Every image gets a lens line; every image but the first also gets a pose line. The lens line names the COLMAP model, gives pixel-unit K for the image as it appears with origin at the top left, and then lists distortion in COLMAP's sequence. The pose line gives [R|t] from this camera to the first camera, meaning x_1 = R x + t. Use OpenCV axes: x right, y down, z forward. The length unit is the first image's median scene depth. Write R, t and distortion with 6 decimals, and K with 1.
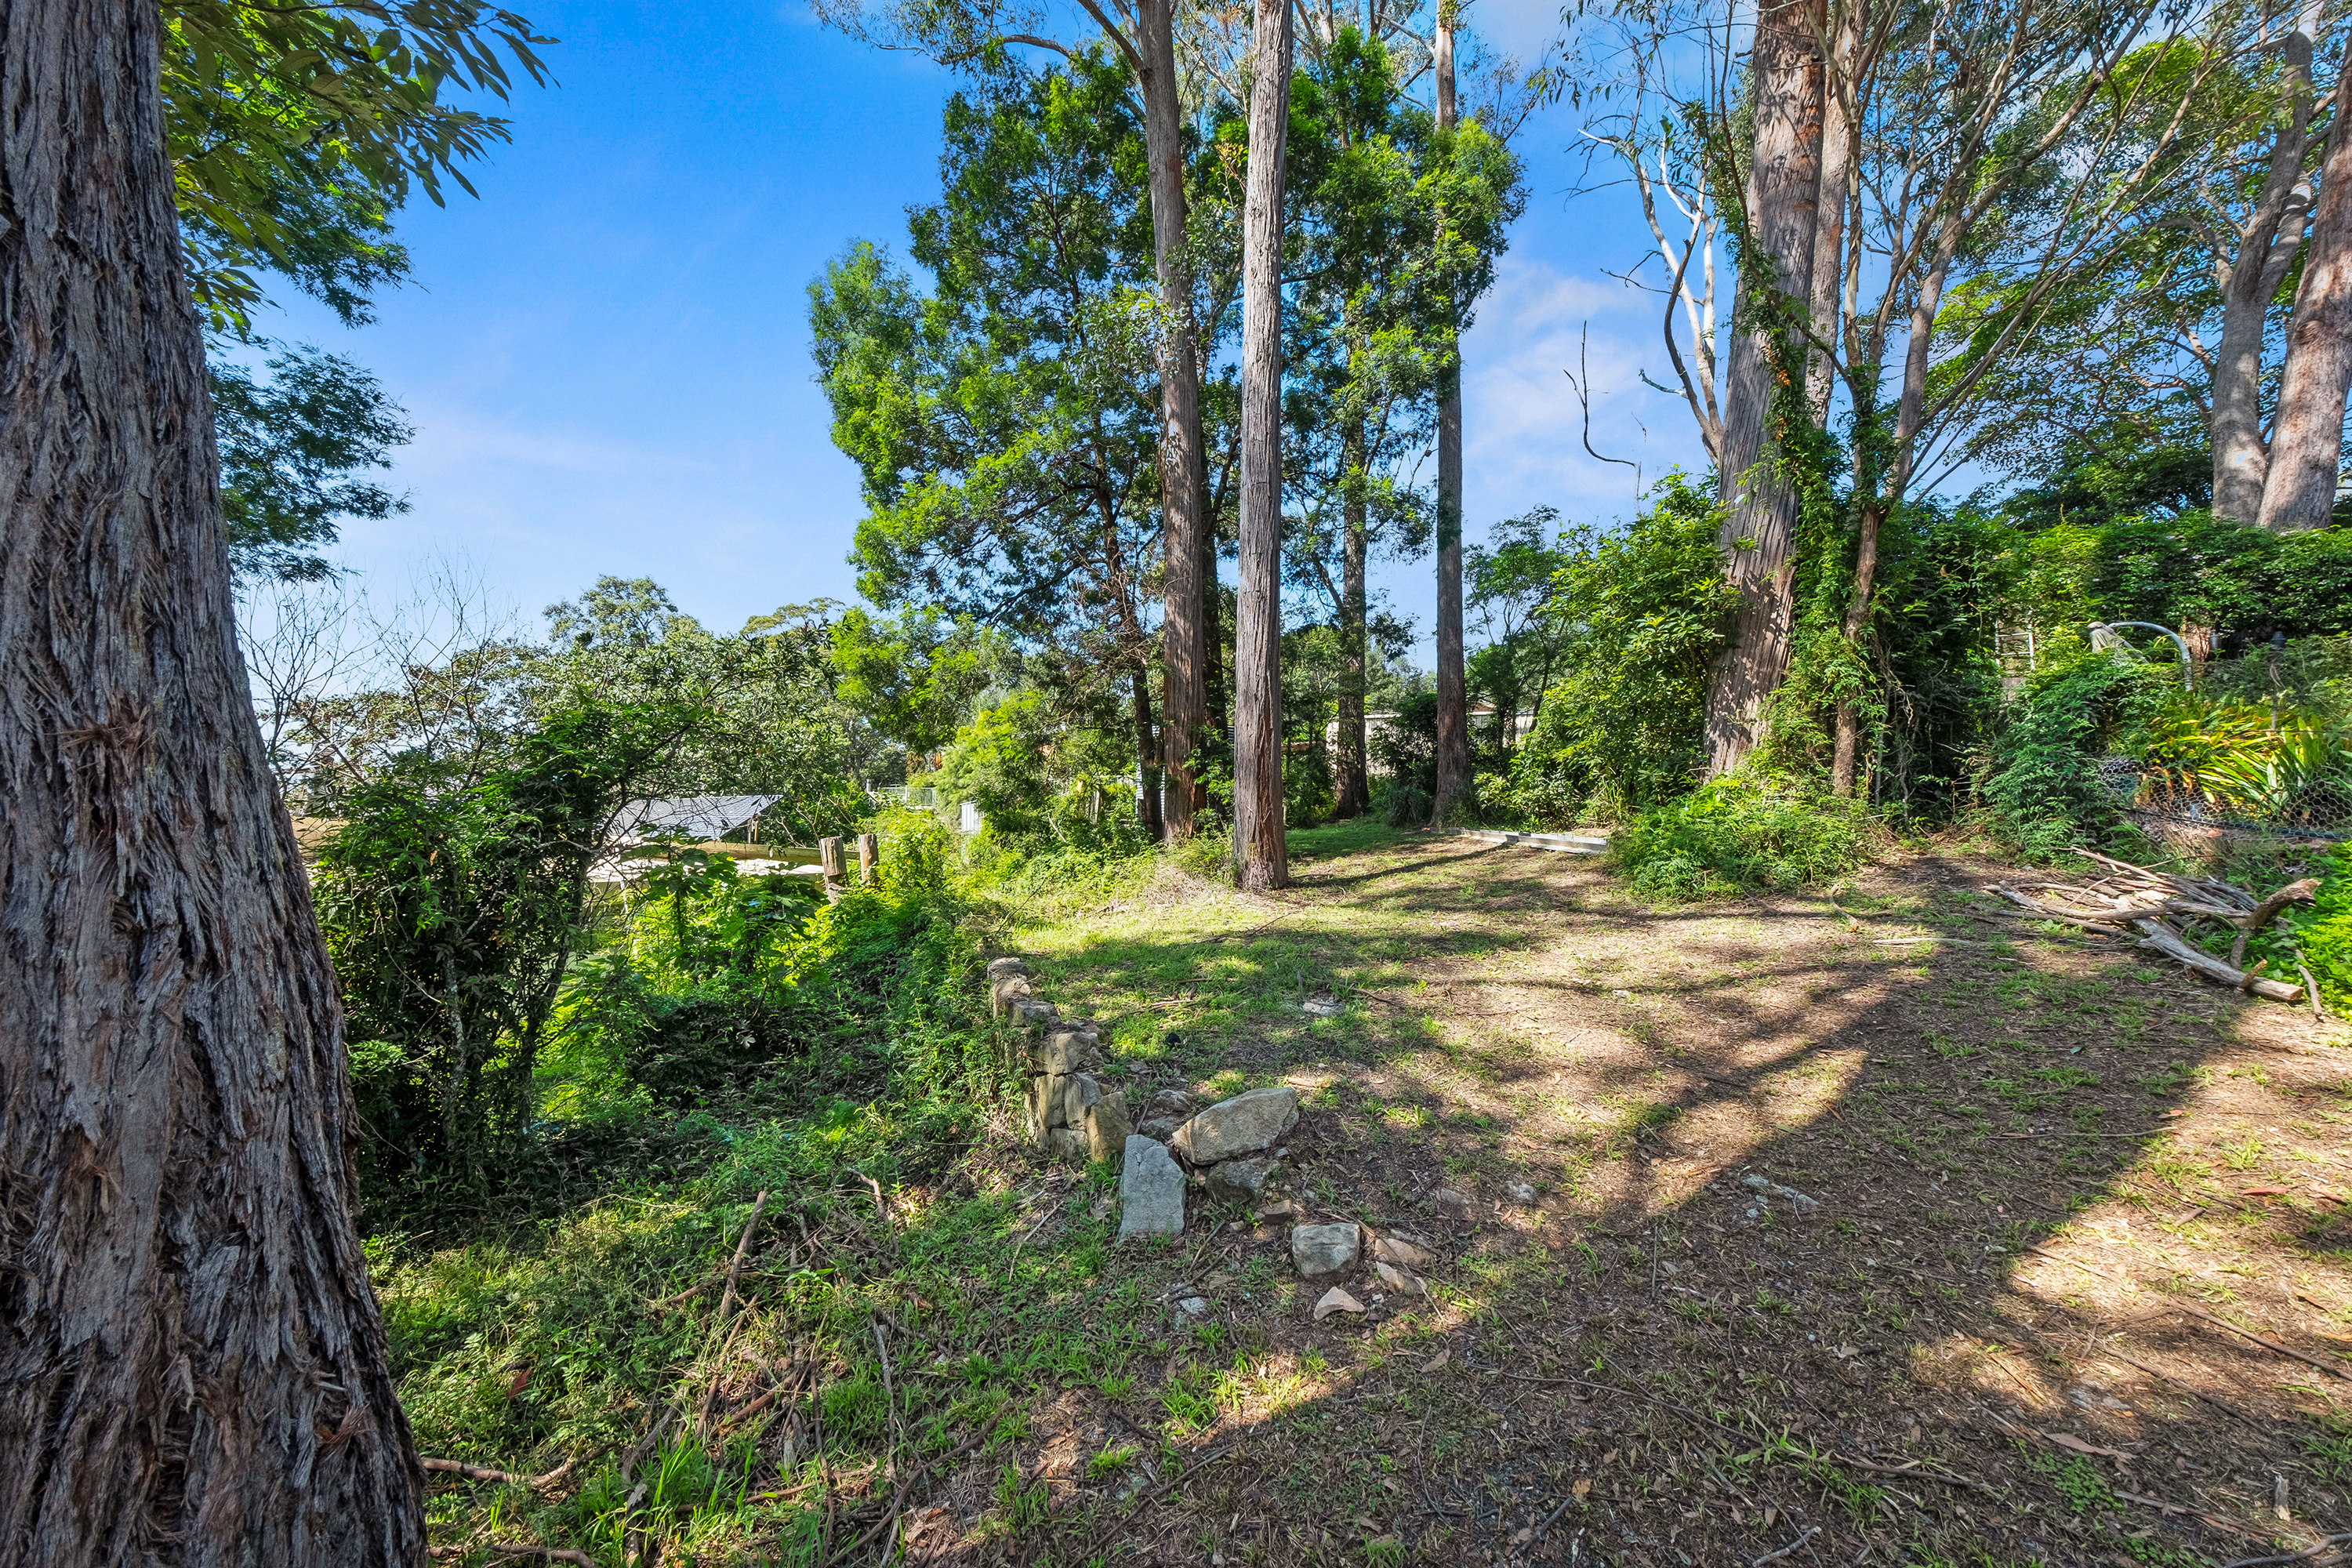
lens RADIAL K [[810.1, 0, 1179.5], [0, 810.1, 791.6], [0, 0, 1]] dist [-0.000504, -0.000037]
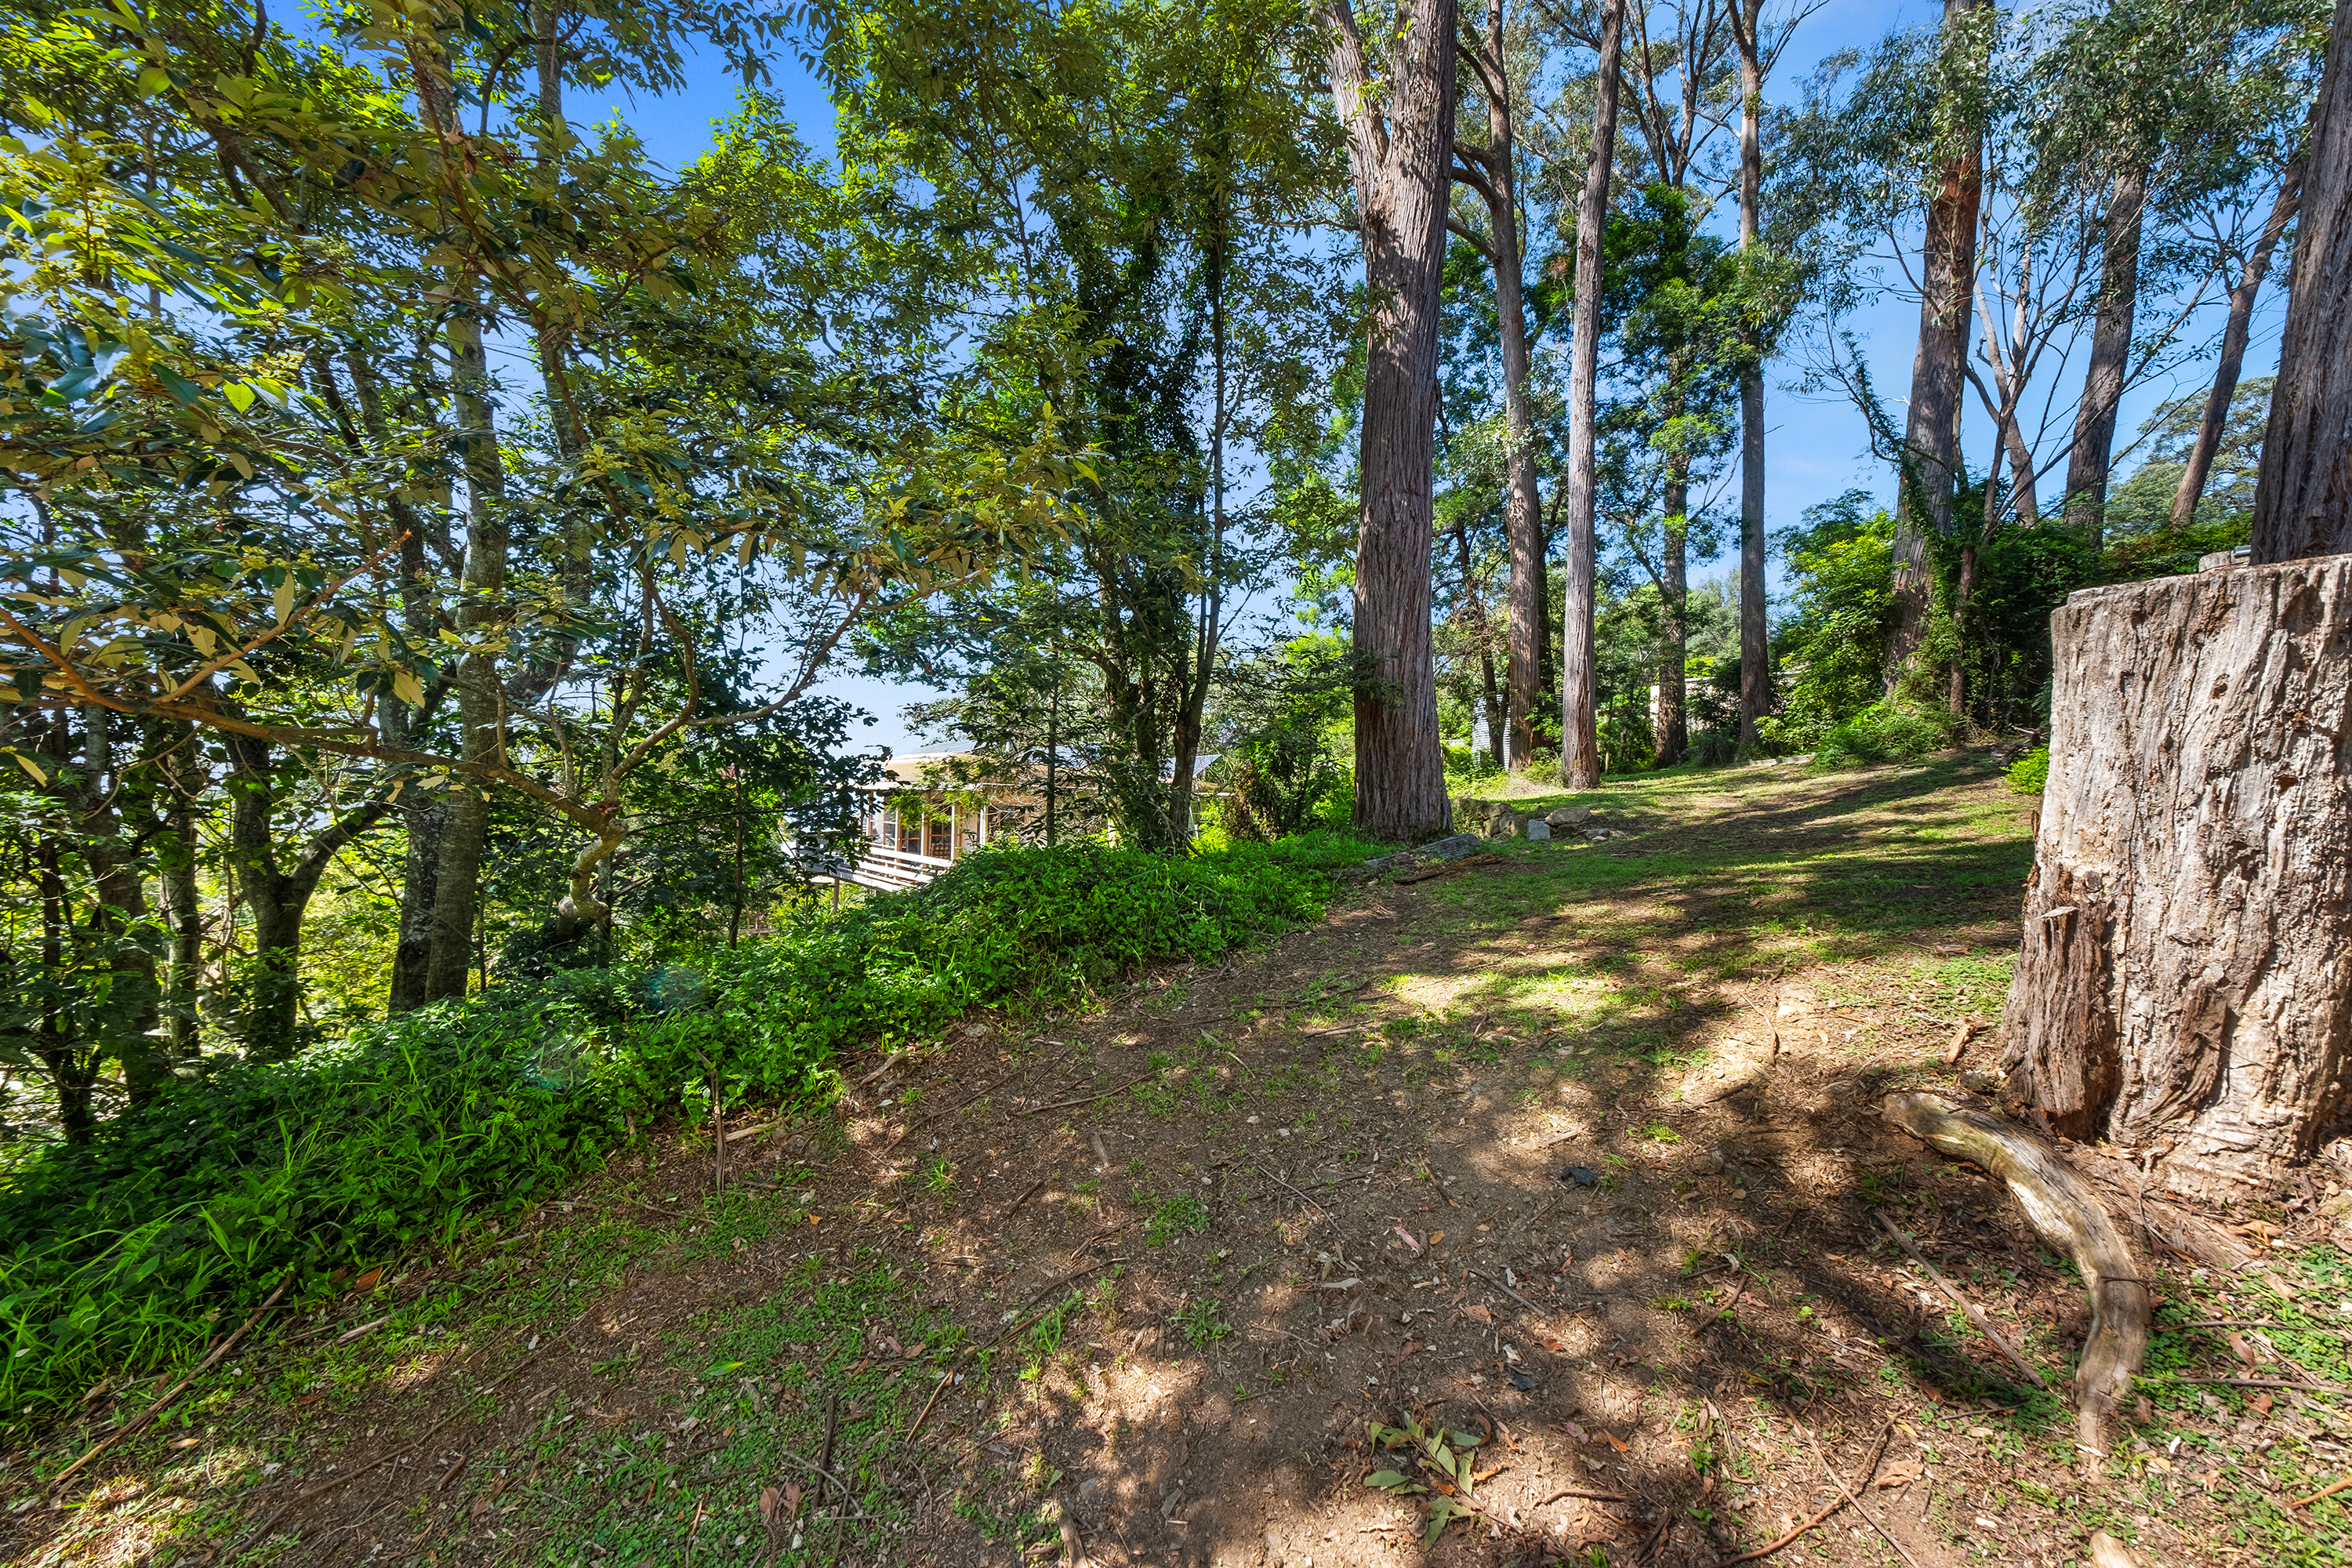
lens RADIAL K [[810.1, 0, 1176.1], [0, 810.1, 790.6], [0, 0, 1]] dist [-0.000504, -0.000037]
pose [[0.931303, -0.001881, -0.364241, -0.046258], [0.010338, 0.999720, 0.021270, 0.056330], [0.364099, -0.023574, 0.931062, -0.581869]]
